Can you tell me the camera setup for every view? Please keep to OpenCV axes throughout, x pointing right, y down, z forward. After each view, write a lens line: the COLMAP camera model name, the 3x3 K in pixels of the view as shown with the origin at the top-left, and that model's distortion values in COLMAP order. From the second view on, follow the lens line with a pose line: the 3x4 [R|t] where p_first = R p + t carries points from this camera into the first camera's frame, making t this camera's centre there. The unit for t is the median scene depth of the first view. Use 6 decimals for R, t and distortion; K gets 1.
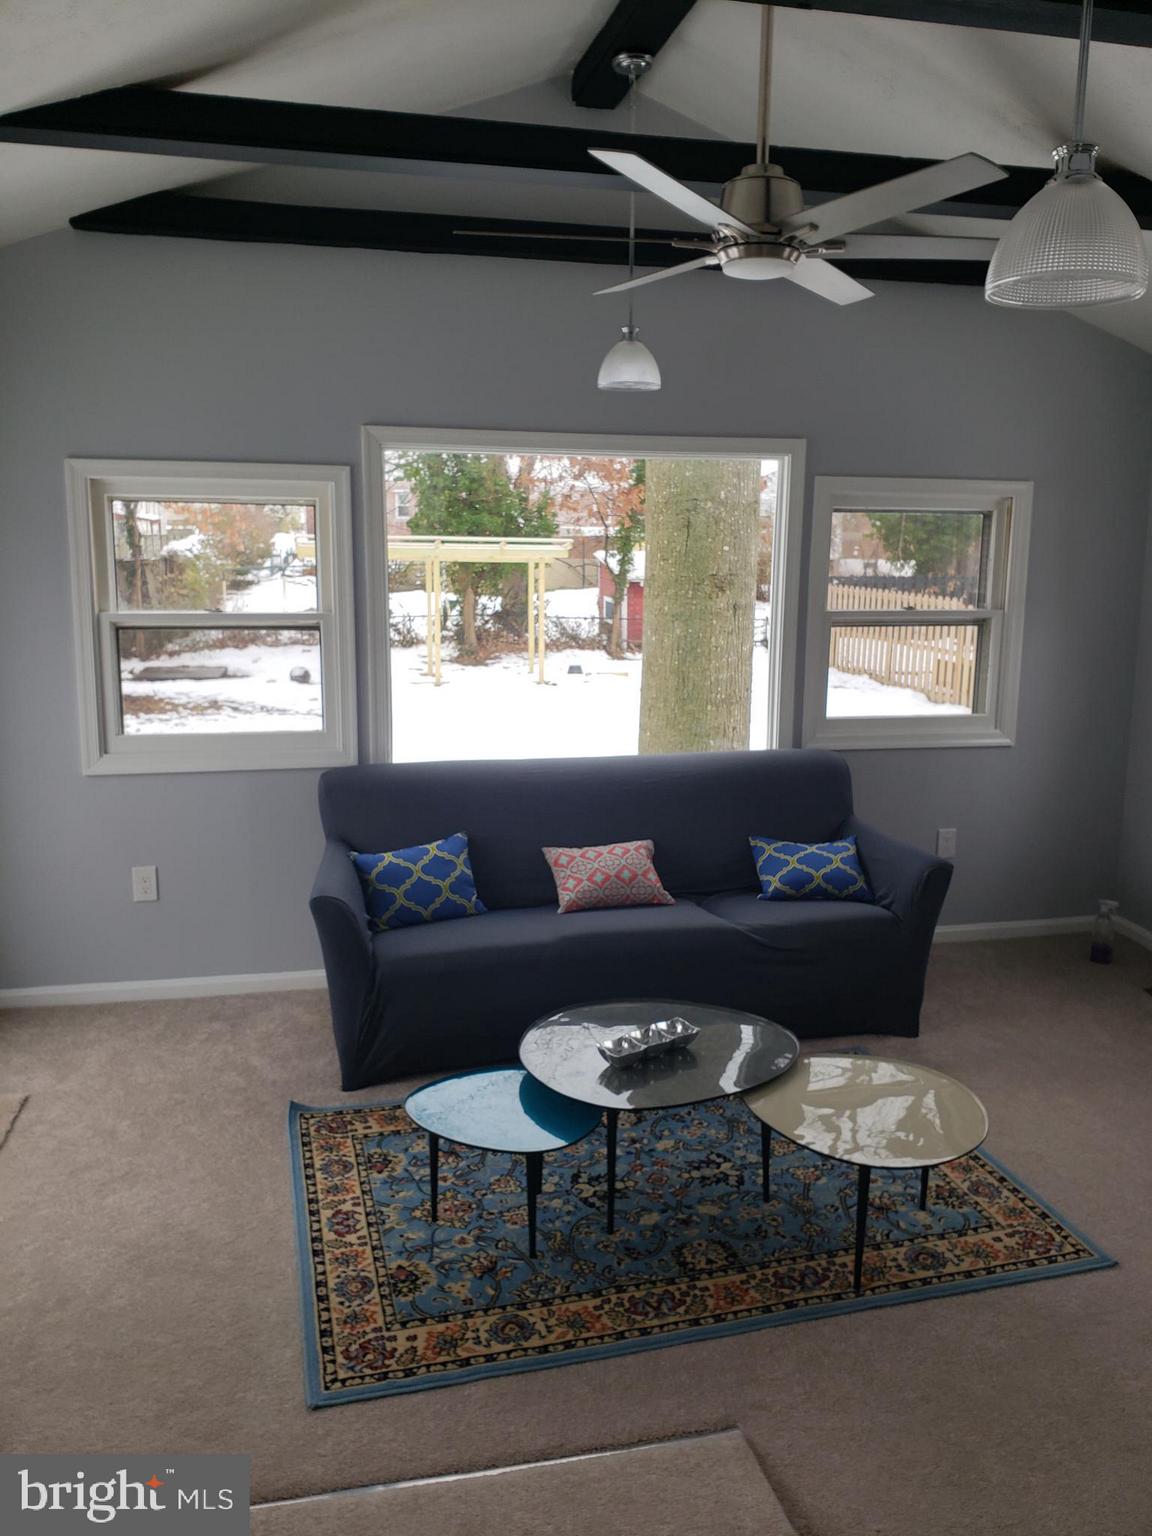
lens RADIAL K [[1190.6, 0, 579.1], [0, 1190.6, 708.3], [0, 0, 1]] dist [0.015197, 0.005807]
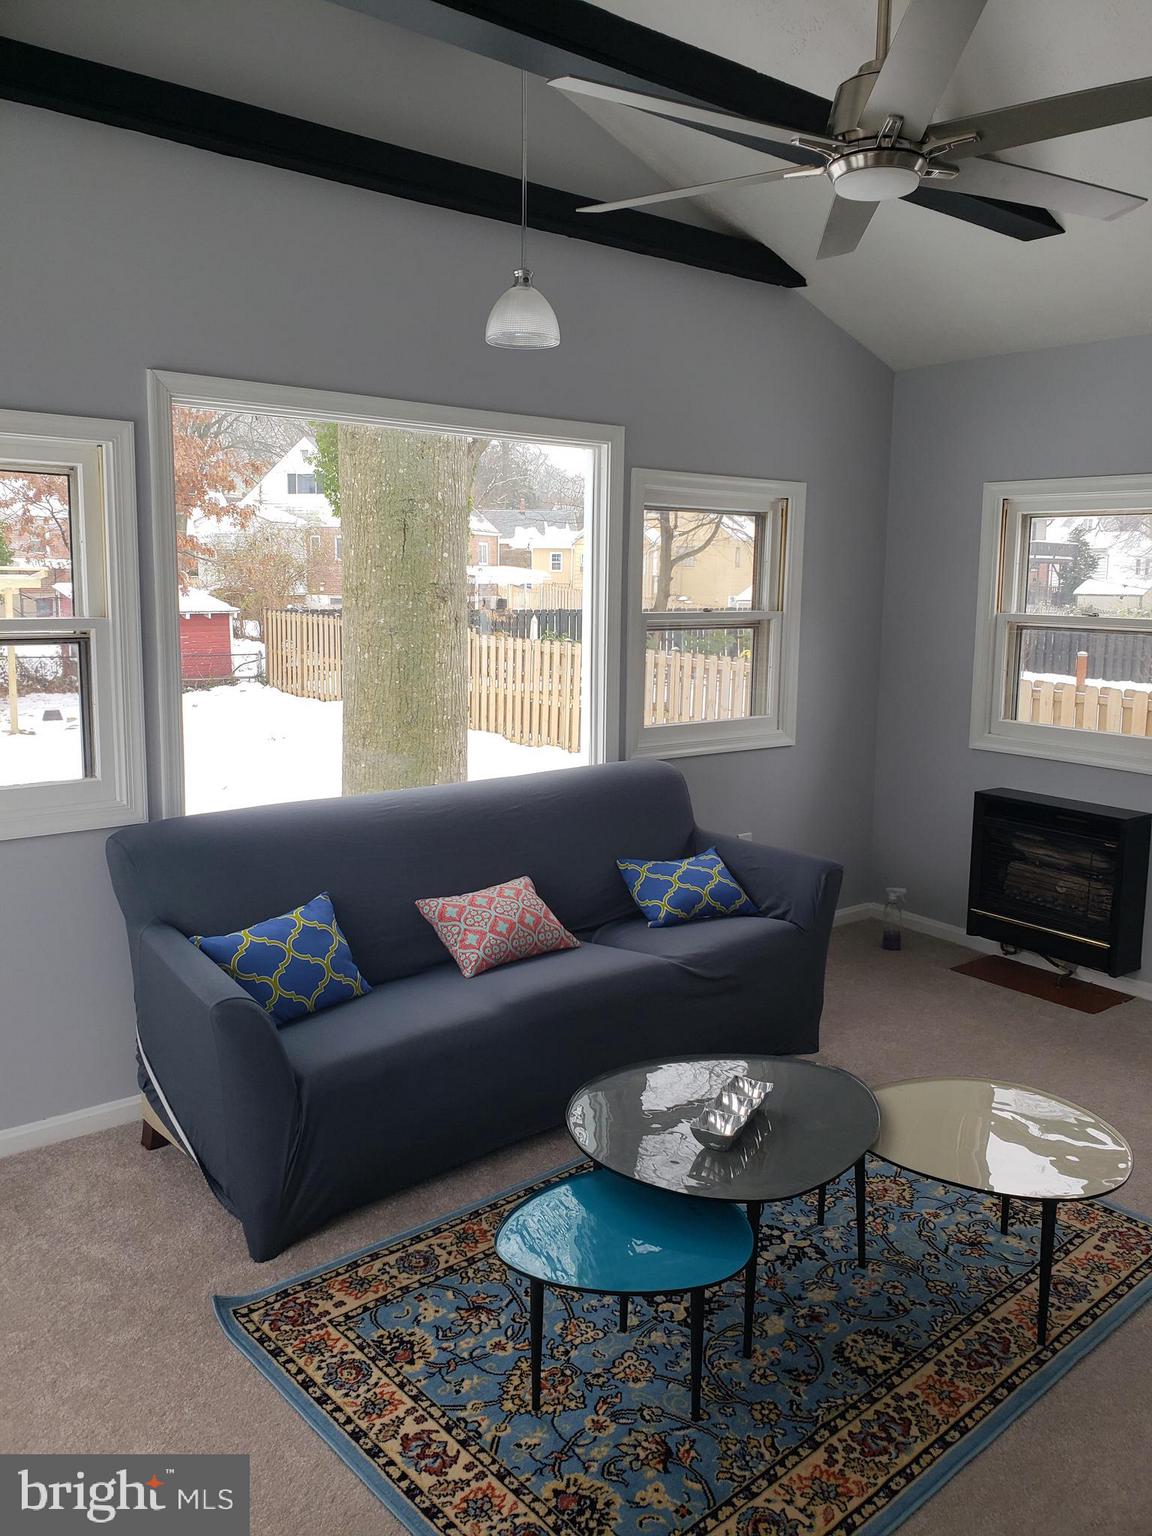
lens RADIAL K [[1190.6, 0, 580.3], [0, 1190.6, 707.5], [0, 0, 1]] dist [0.015197, 0.005807]
pose [[0.899205, -0.048863, 0.434791, -0.386692], [0.062579, 0.997890, -0.017275, 0.009304], [-0.433030, 0.042743, 0.900366, 0.293990]]
